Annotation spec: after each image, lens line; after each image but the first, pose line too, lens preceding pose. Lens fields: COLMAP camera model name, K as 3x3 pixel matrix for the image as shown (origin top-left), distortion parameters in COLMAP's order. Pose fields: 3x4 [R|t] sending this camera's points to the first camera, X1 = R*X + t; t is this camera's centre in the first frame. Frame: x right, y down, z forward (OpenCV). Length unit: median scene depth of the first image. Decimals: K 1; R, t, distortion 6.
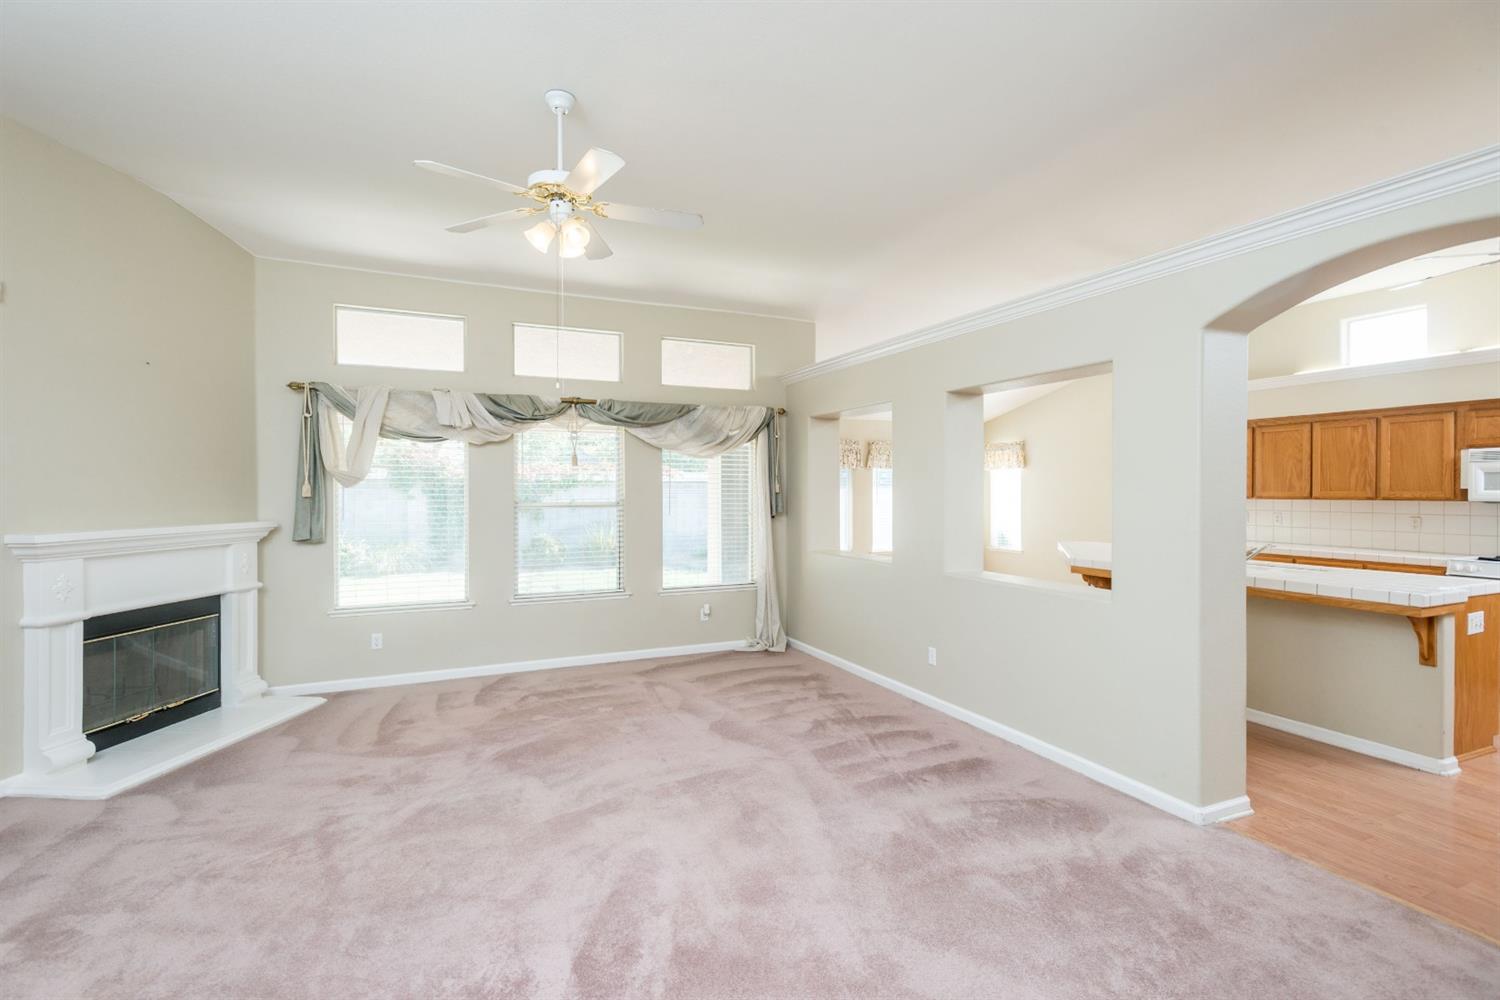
lens RADIAL K [[693.7, 0, 737.6], [0, 693.7, 498.8], [0, 0, 1]] dist [0.002663, 0.000582]
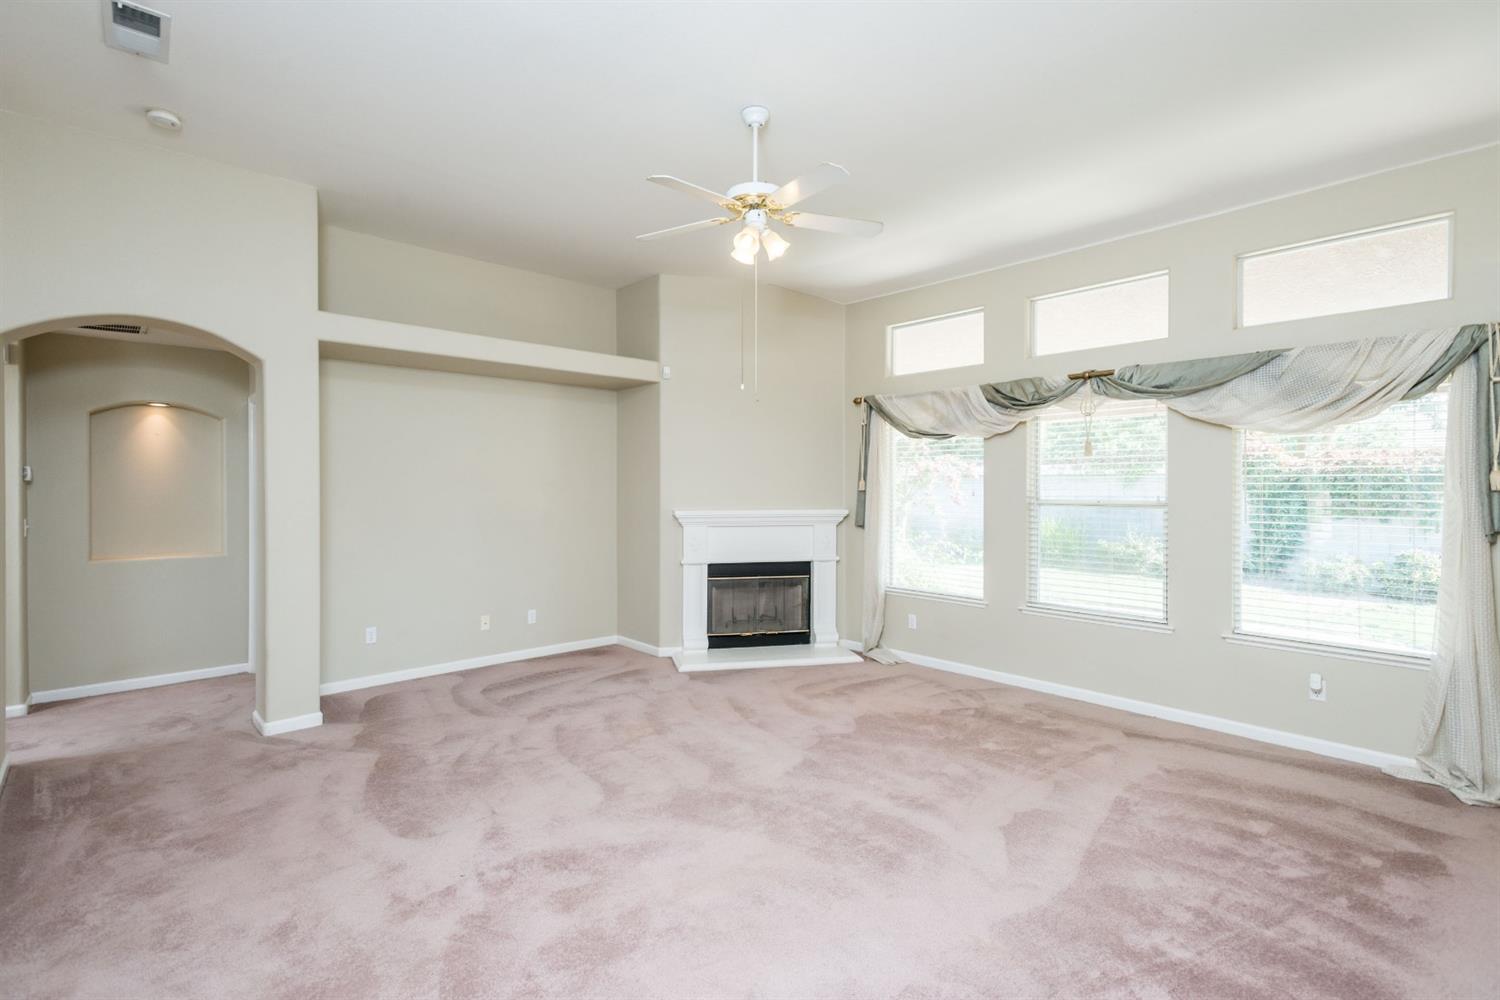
lens RADIAL K [[693.7, 0, 742.2], [0, 693.7, 491.5], [0, 0, 1]] dist [0.002663, 0.000582]
pose [[0.306787, 0.010154, -0.951724, 0.430369], [-0.010351, 0.999920, 0.007331, -0.007158], [0.951722, 0.007602, 0.306867, 0.381635]]
